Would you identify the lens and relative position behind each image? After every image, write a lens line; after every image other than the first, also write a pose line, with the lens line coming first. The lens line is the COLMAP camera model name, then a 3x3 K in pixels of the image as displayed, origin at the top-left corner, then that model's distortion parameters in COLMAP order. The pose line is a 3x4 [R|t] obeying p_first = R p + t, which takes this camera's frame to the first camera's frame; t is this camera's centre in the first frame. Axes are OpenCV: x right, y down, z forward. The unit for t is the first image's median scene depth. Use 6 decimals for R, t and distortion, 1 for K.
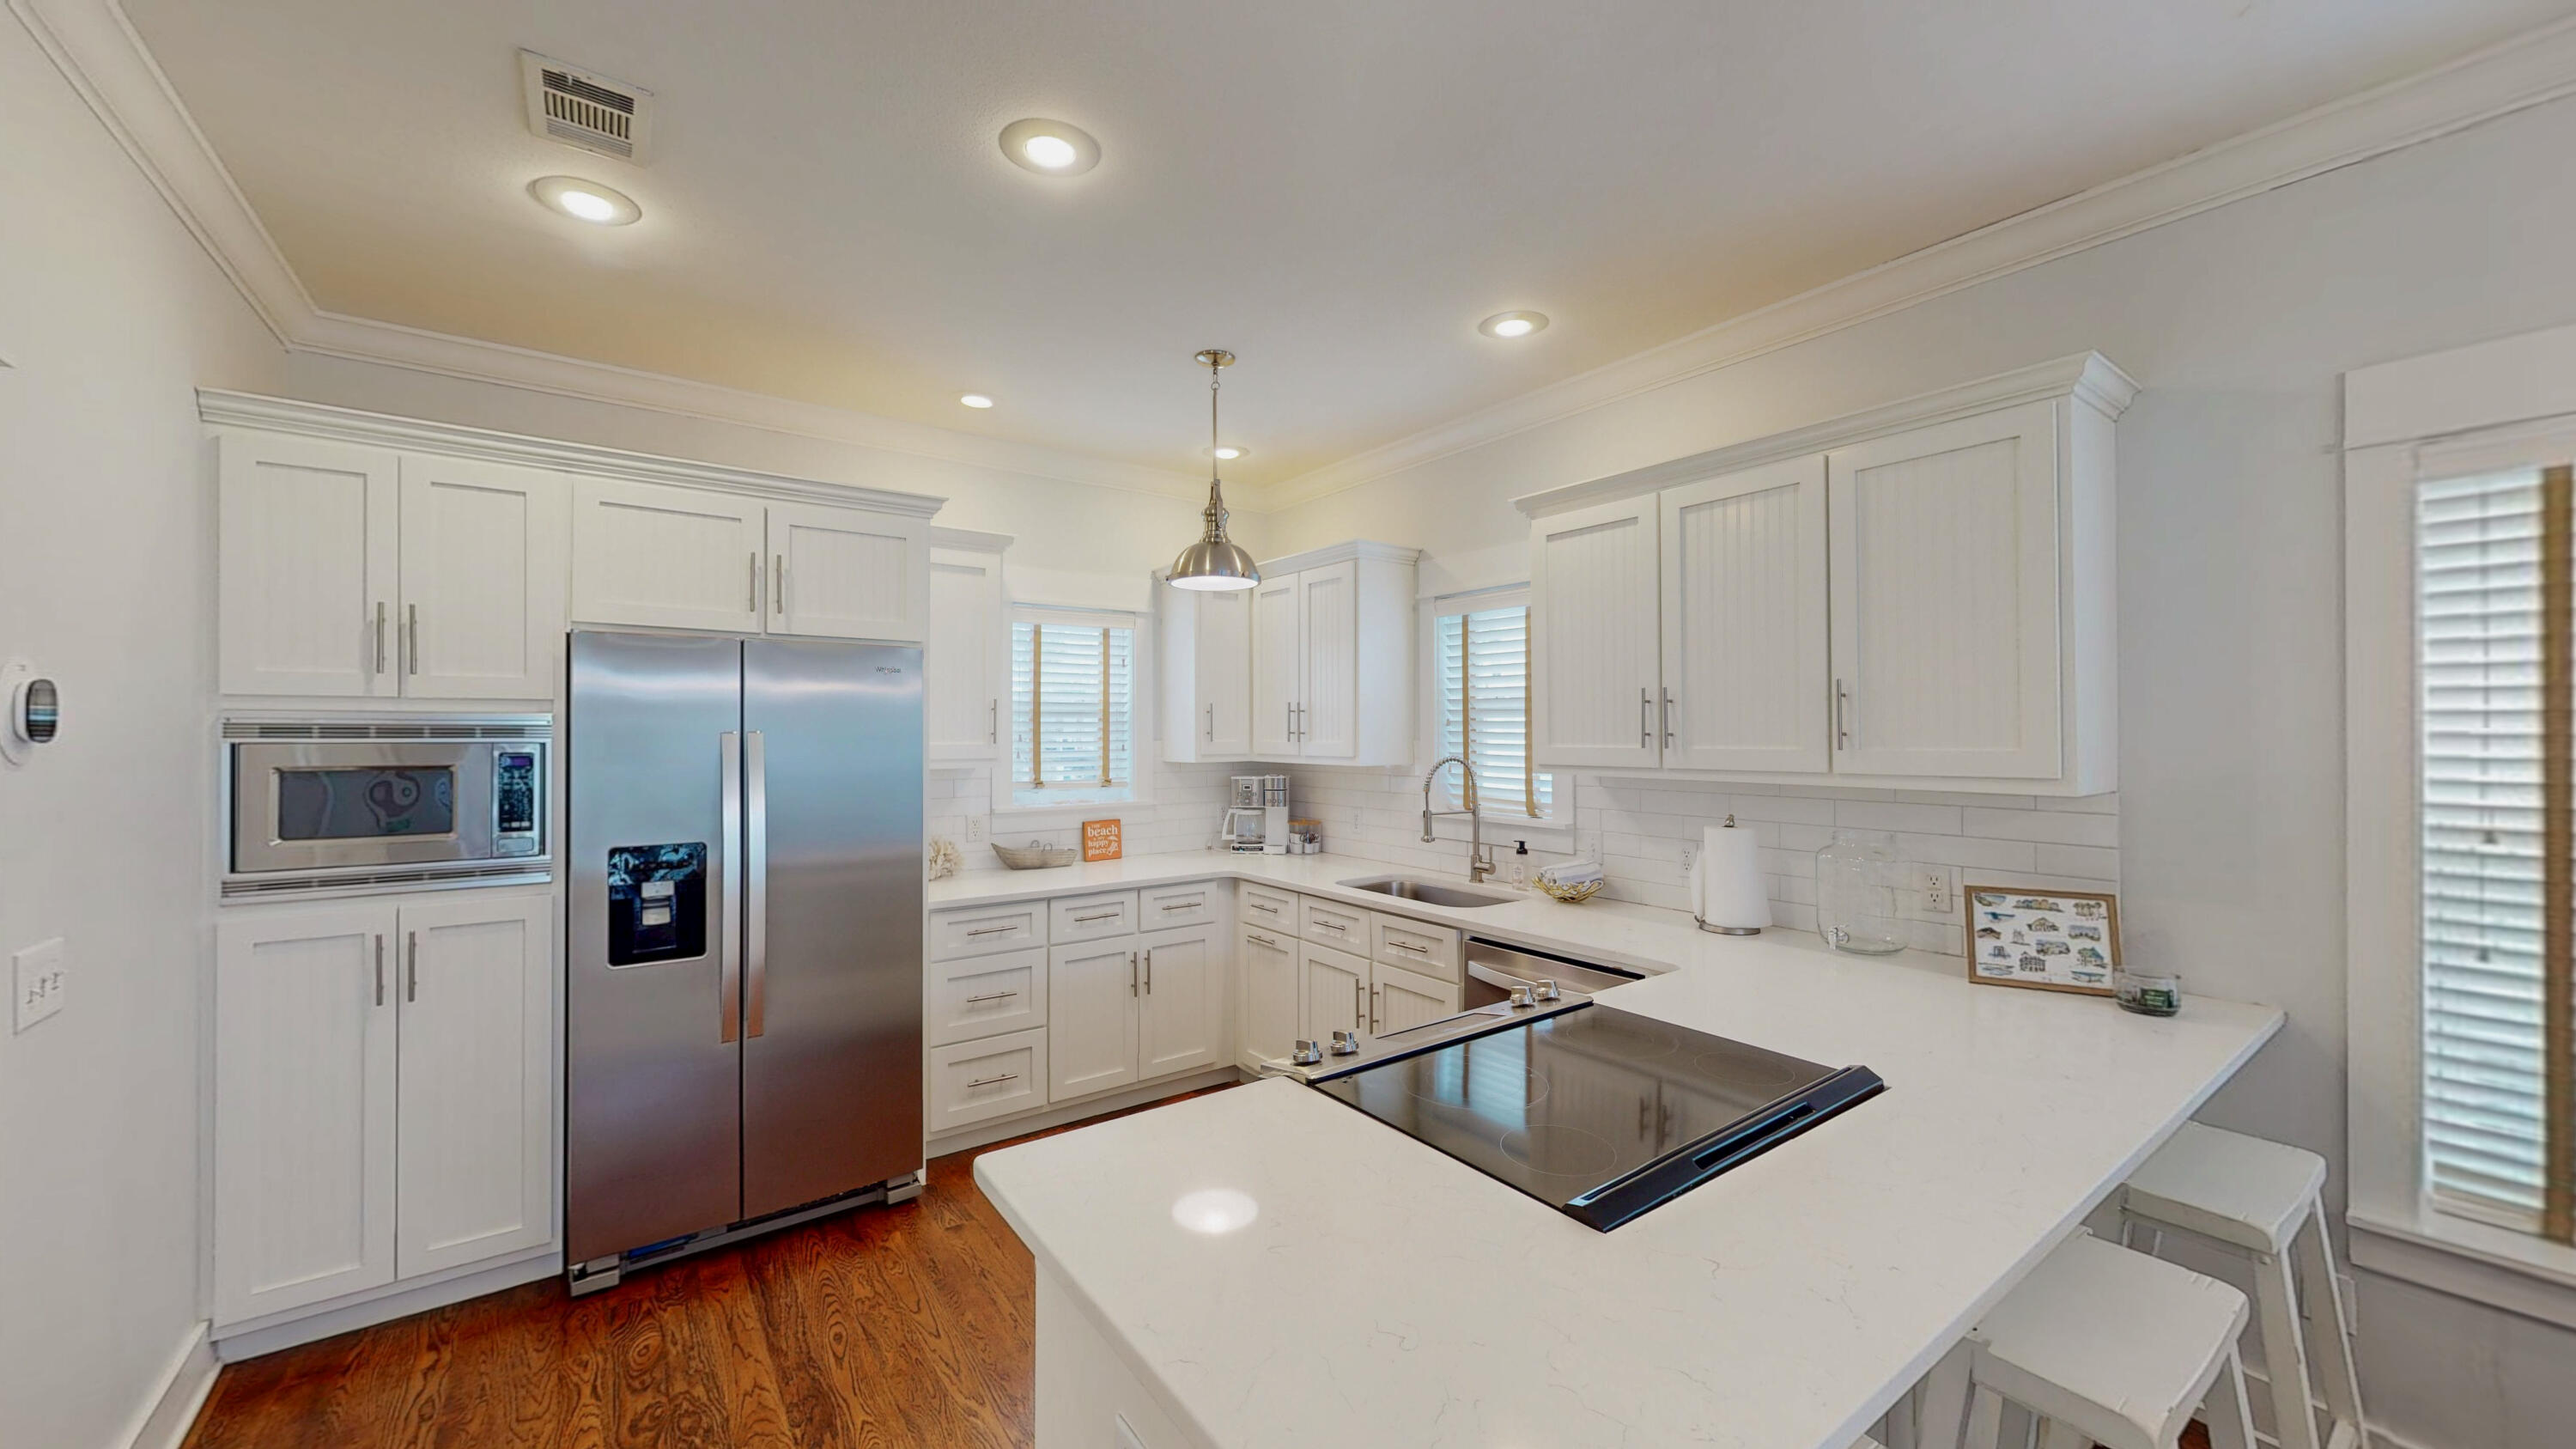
lens RADIAL K [[944.9, 0, 1289.7], [0, 944.9, 728.9], [0, 0, 1]] dist [-0.001470, 0.000594]
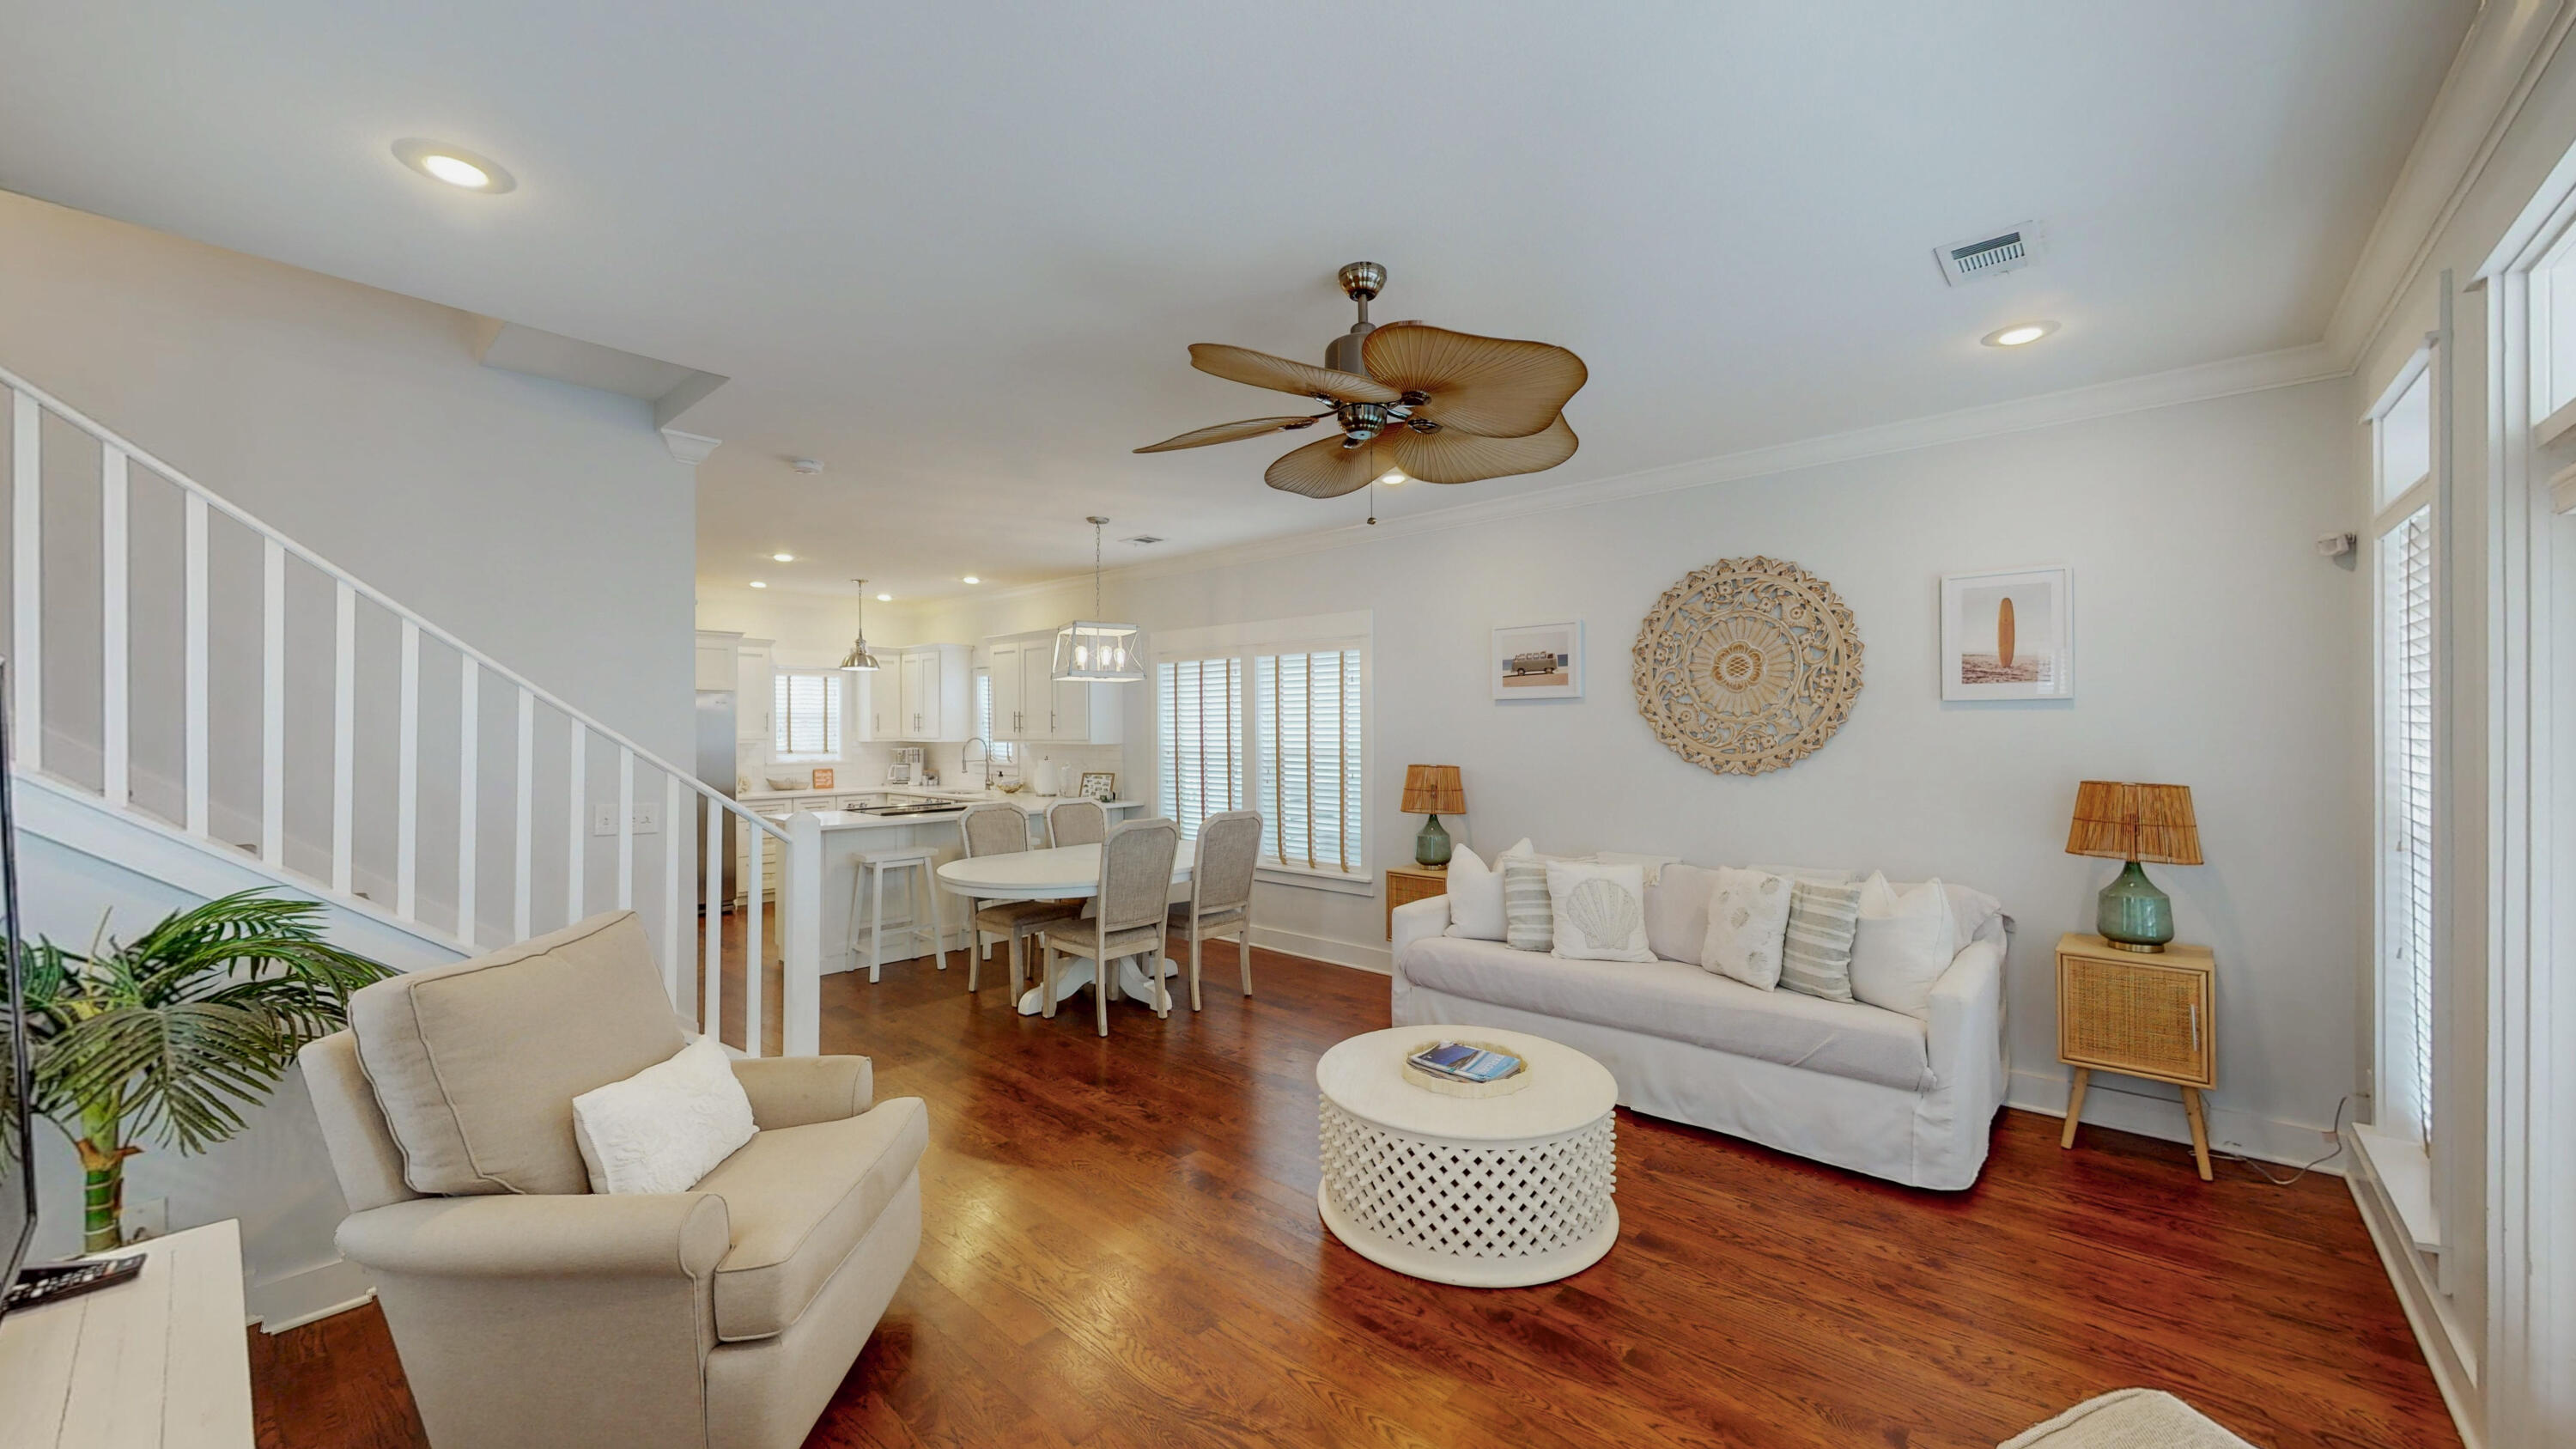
lens RADIAL K [[944.9, 0, 1288.1], [0, 944.9, 719.8], [0, 0, 1]] dist [-0.001470, 0.000594]
pose [[0.980249, -0.001050, 0.197764, 0.562338], [0.001547, 0.999996, -0.002360, -0.008965], [-0.197761, 0.002619, 0.980247, -1.777370]]
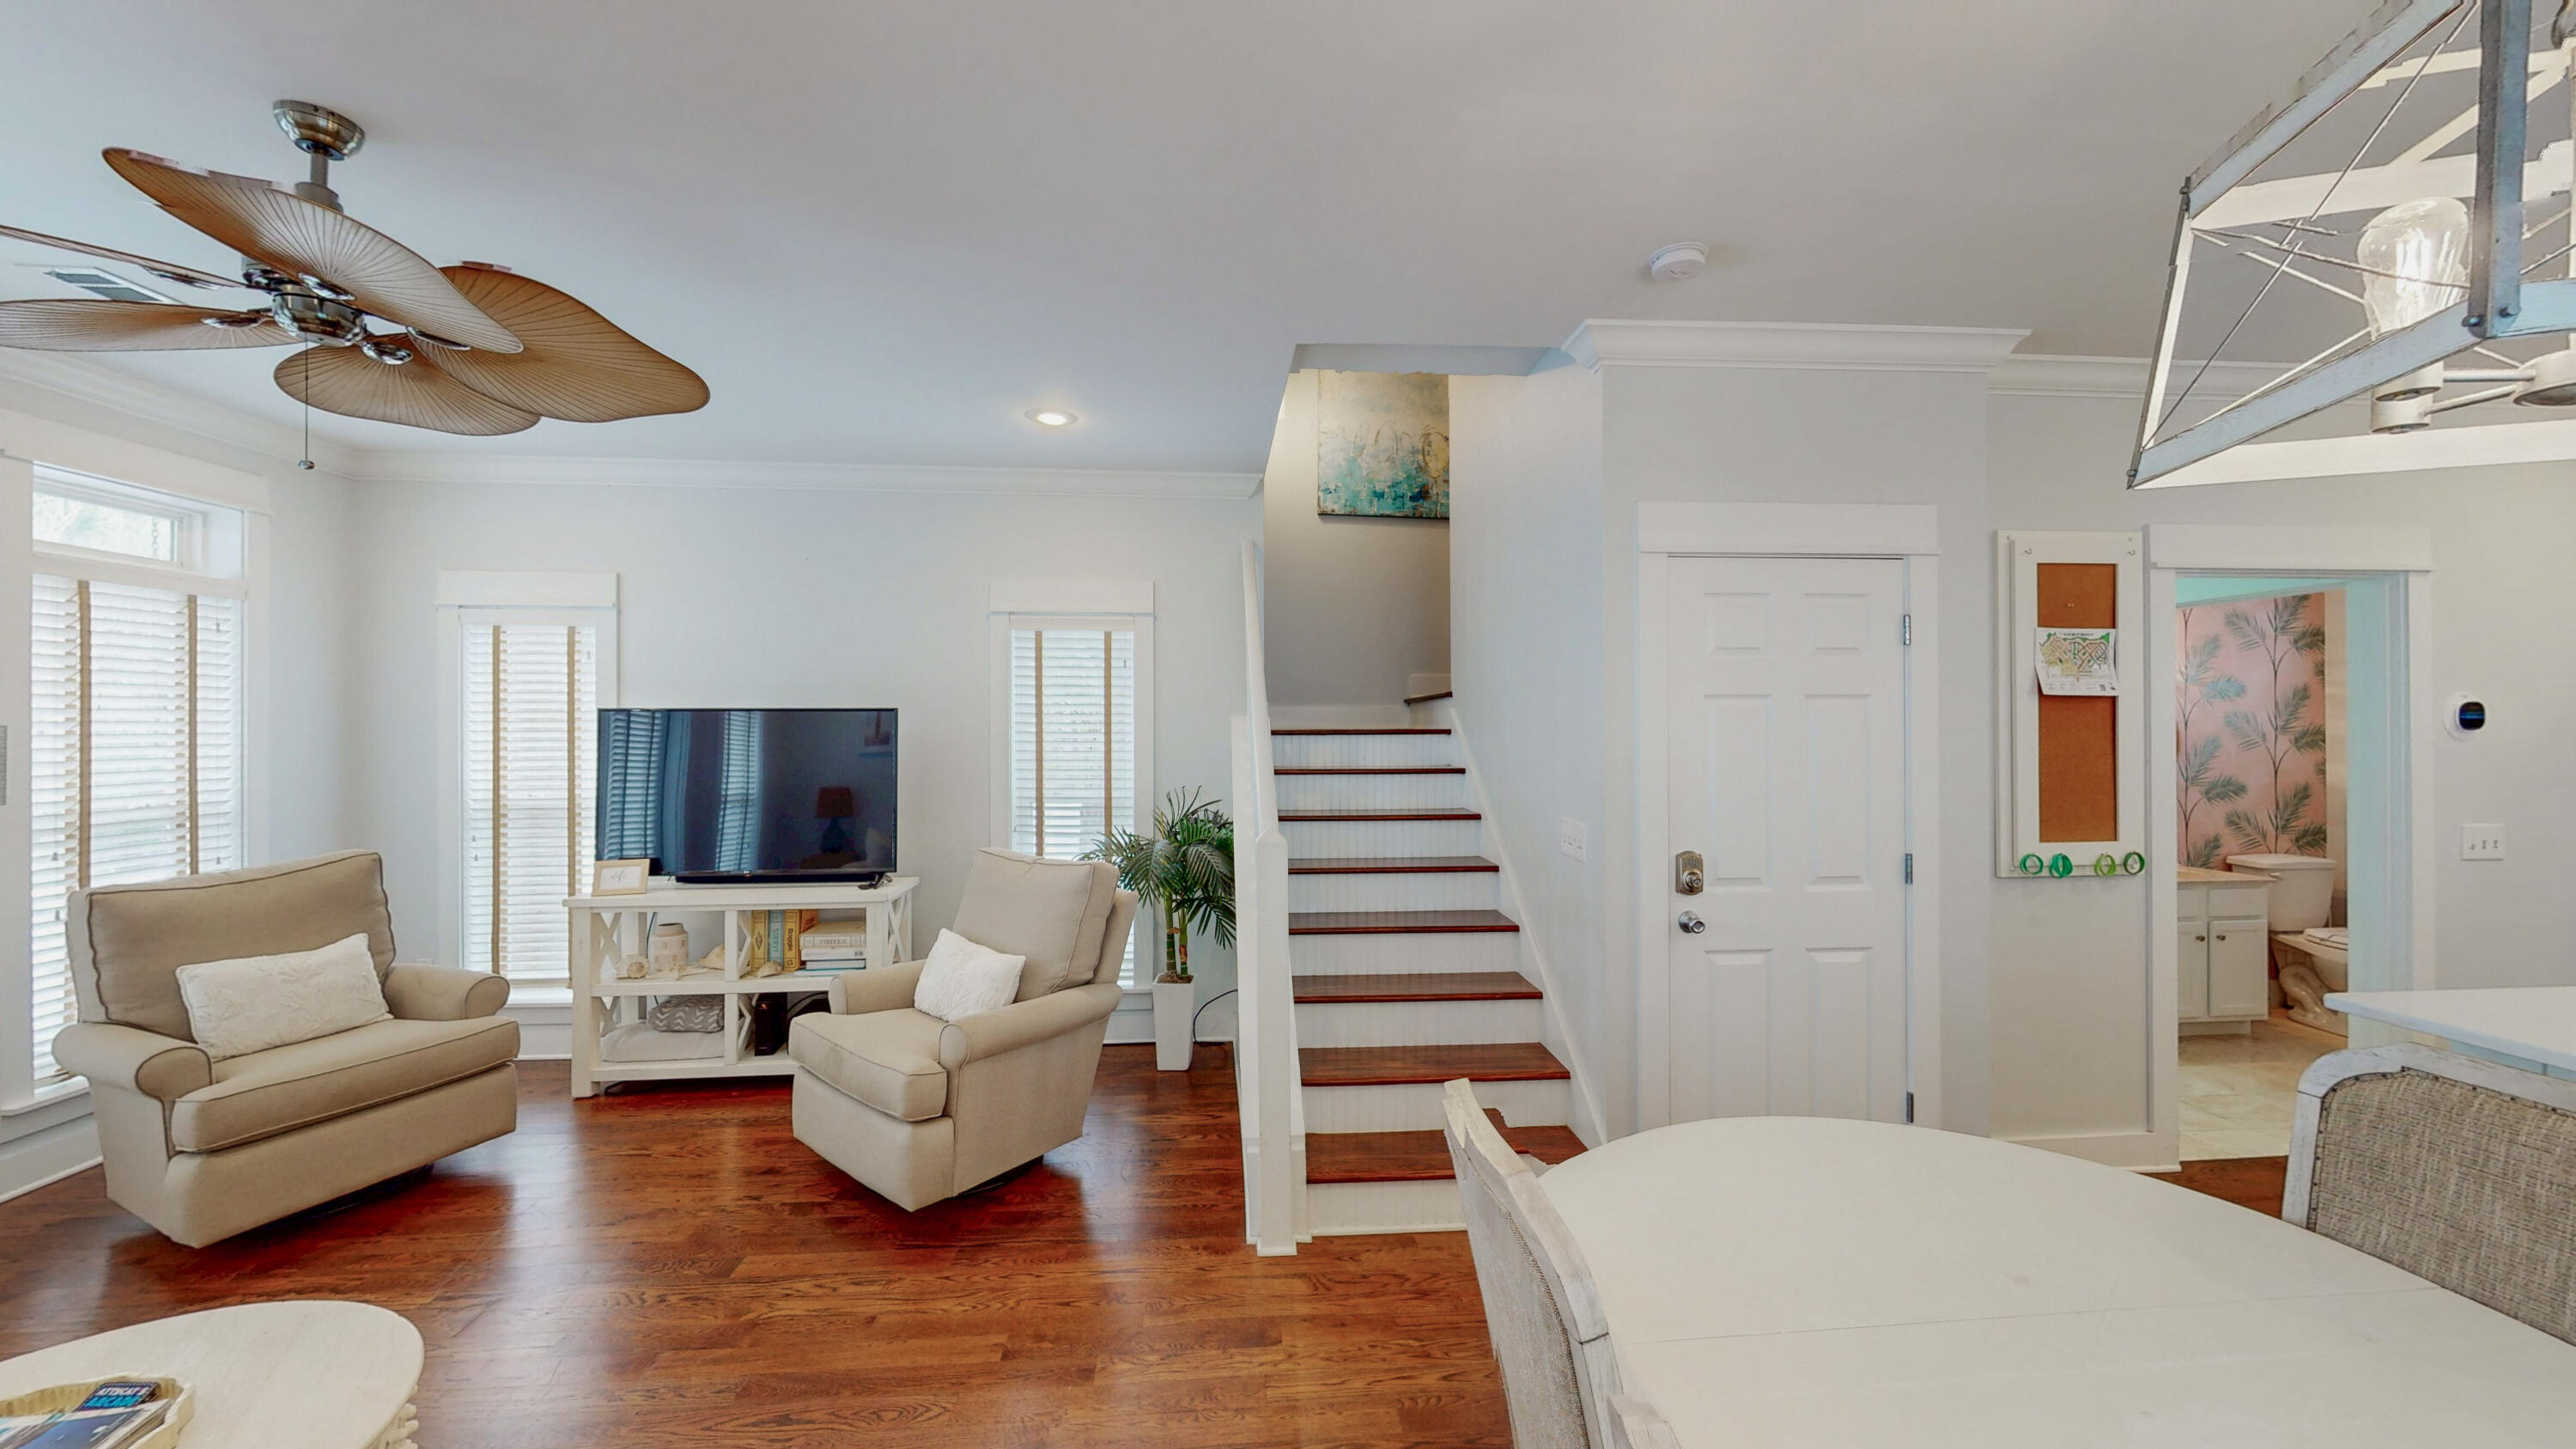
lens RADIAL K [[944.9, 0, 1292.6], [0, 944.9, 722.3], [0, 0, 1]] dist [-0.001470, 0.000594]
pose [[-0.524431, -0.004248, -0.851442, 0.988472], [0.005895, 0.999945, -0.008619, -0.000748], [0.851433, -0.009540, -0.524377, -0.094699]]
